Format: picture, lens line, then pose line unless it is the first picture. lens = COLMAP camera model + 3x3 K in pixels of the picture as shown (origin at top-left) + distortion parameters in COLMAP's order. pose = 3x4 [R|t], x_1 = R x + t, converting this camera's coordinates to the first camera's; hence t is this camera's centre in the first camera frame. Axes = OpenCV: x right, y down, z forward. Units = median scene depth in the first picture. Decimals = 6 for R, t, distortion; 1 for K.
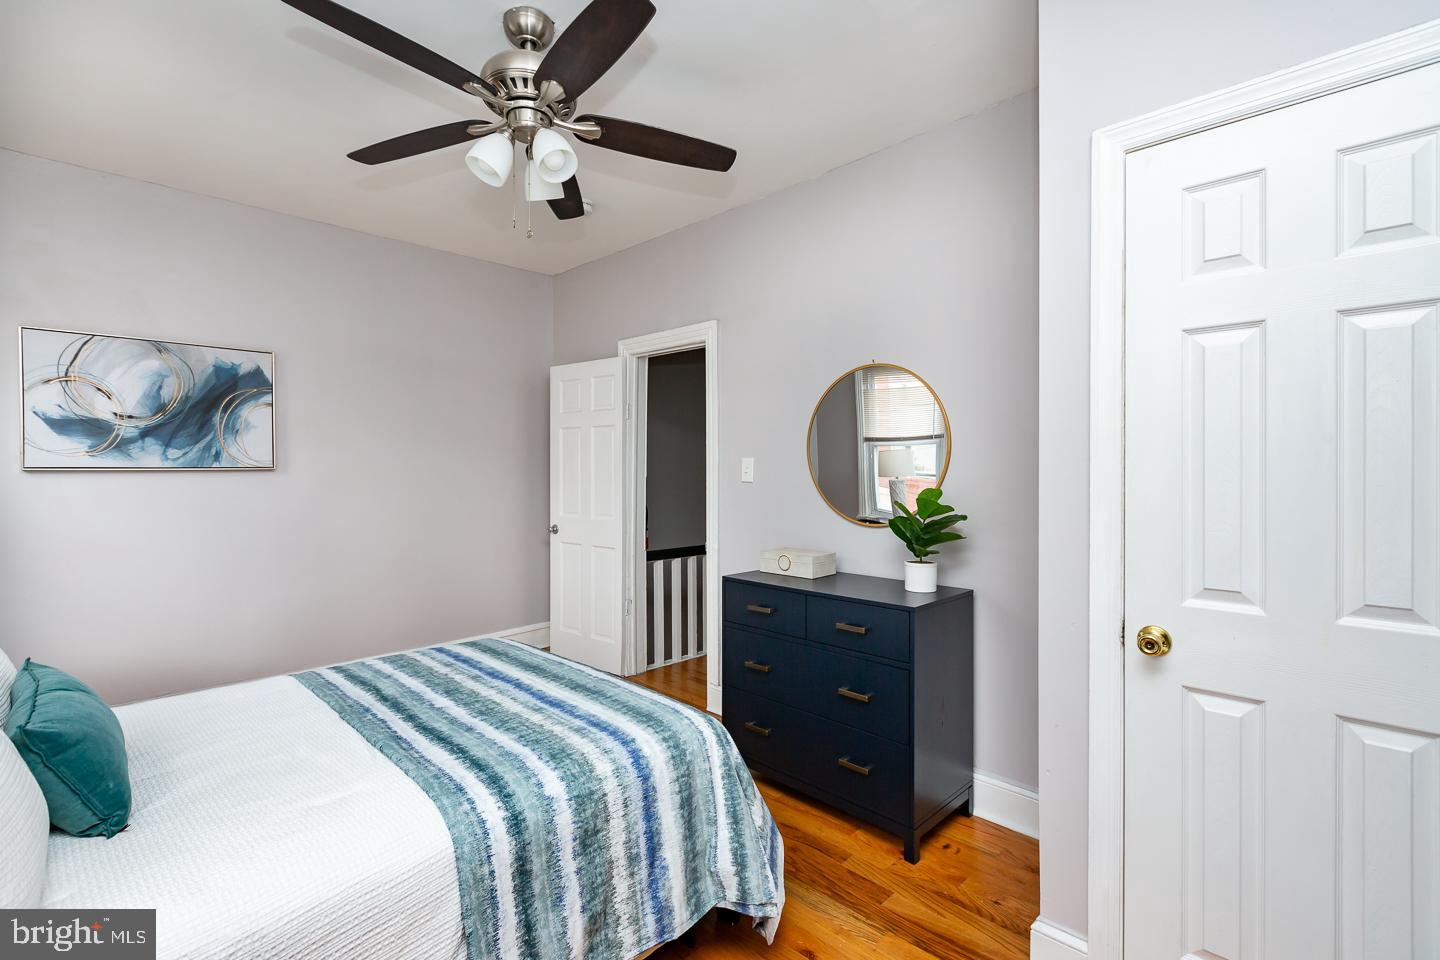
lens RADIAL K [[644.3, 0, 721.3], [0, 644.3, 471.2], [0, 0, 1]] dist [0.000654, 0.000068]
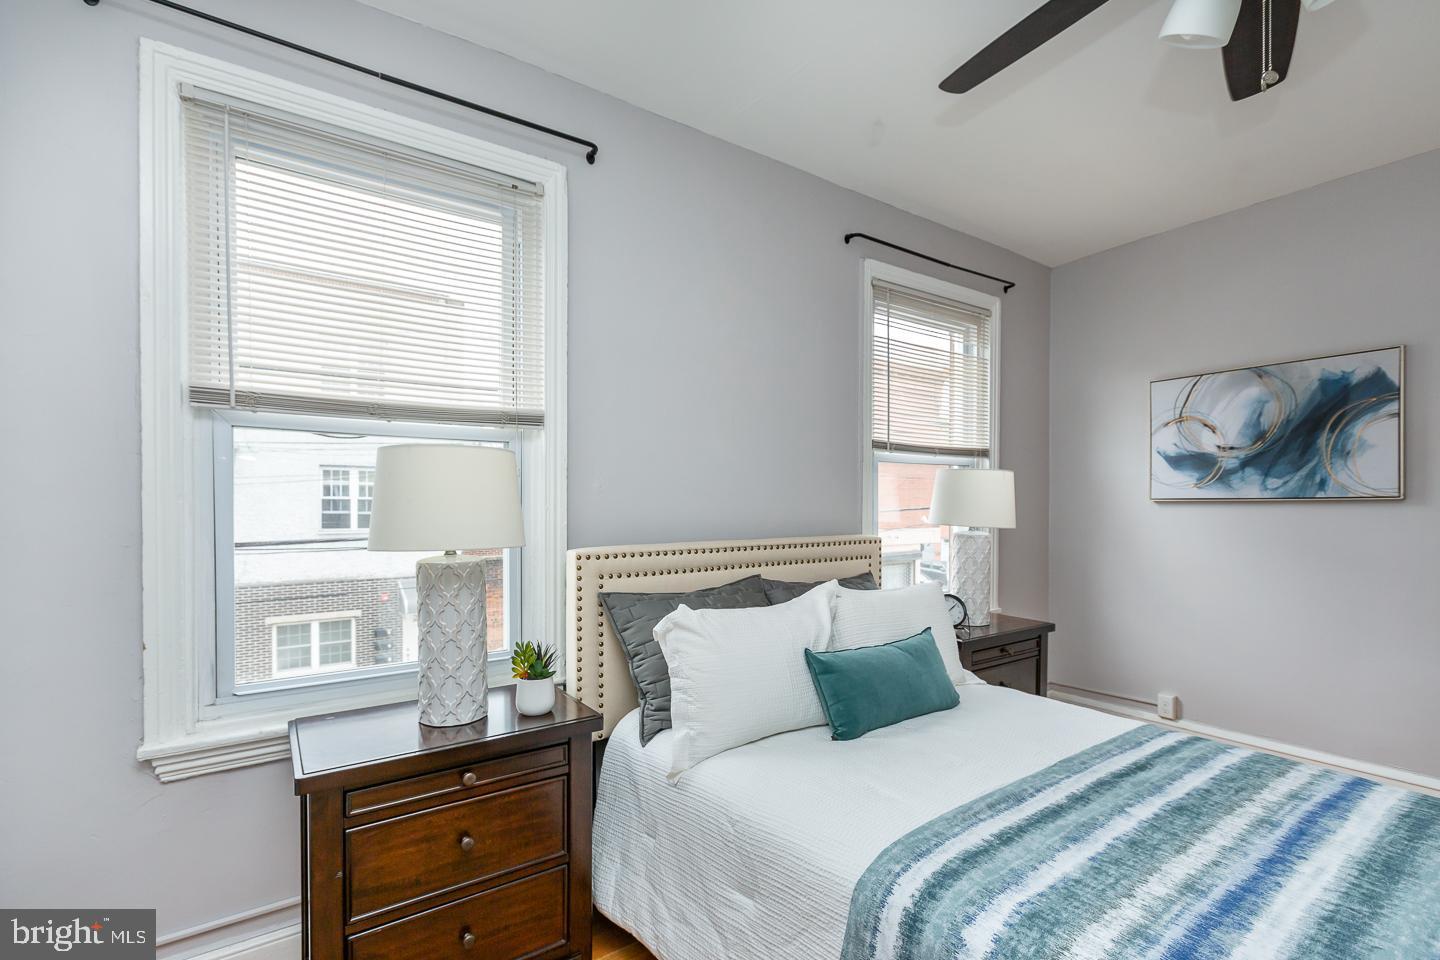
lens RADIAL K [[650.5, 0, 719.3], [0, 650.5, 511.4], [0, 0, 1]] dist [-0.001899, -0.000861]
pose [[-0.182376, 0.010057, -0.983177, 0.232824], [-0.003636, 0.999934, 0.010903, 0.006749], [0.983222, 0.005563, -0.182328, 0.401018]]
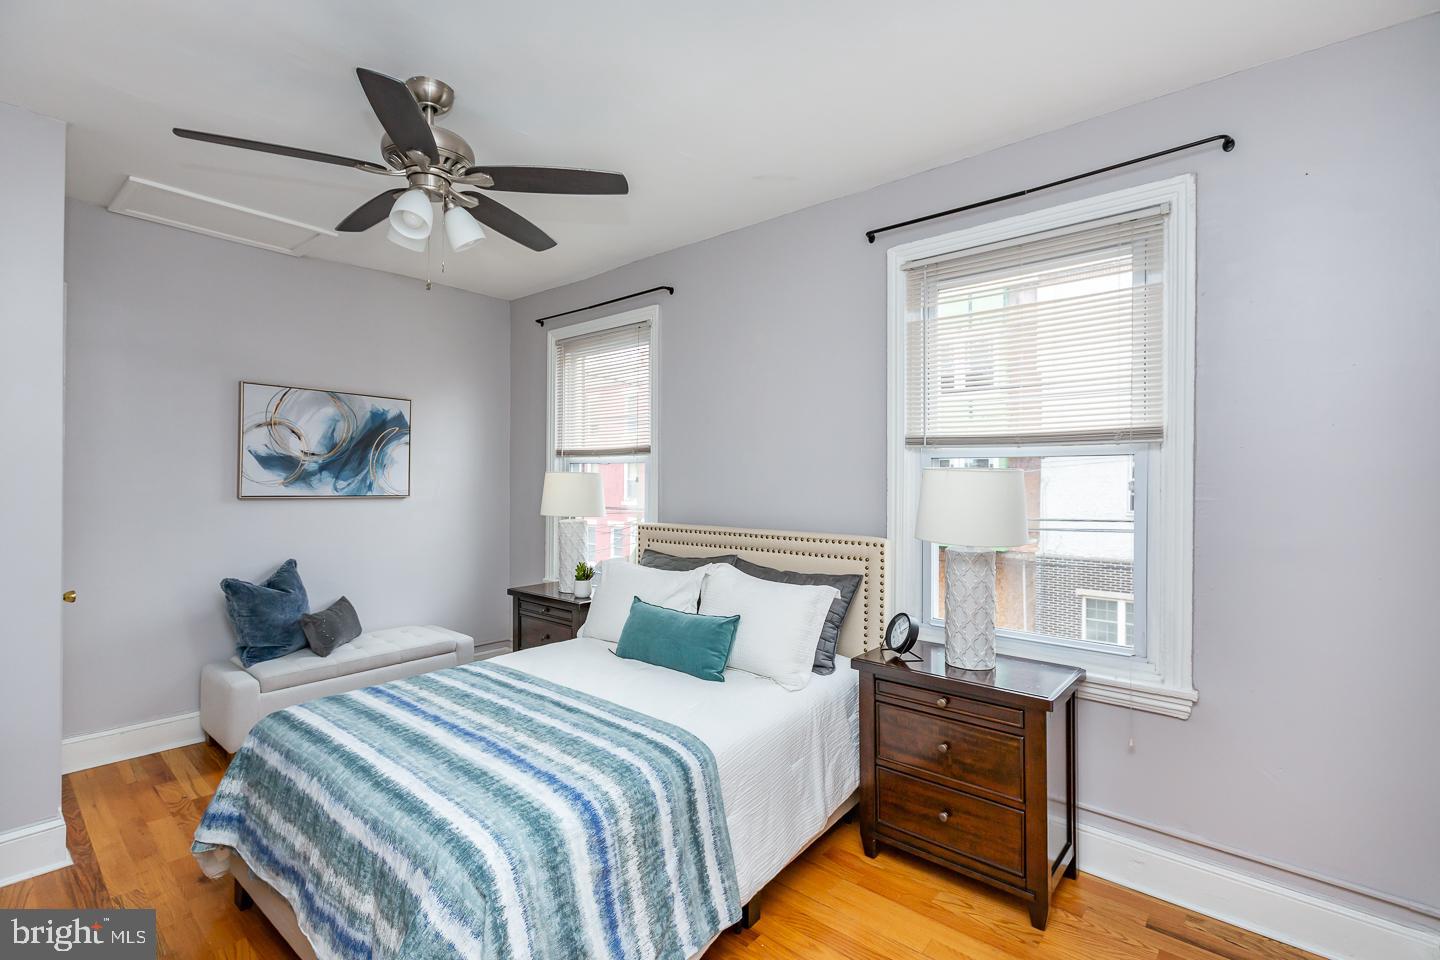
lens RADIAL K [[648.6, 0, 695.7], [0, 648.6, 479.5], [0, 0, 1]] dist [0.001361, 0.000131]
pose [[-0.998173, -0.007031, -0.060017, -0.433652], [-0.007438, 0.999951, 0.006560, -0.035634], [0.059968, 0.006995, -0.998176, 1.345227]]
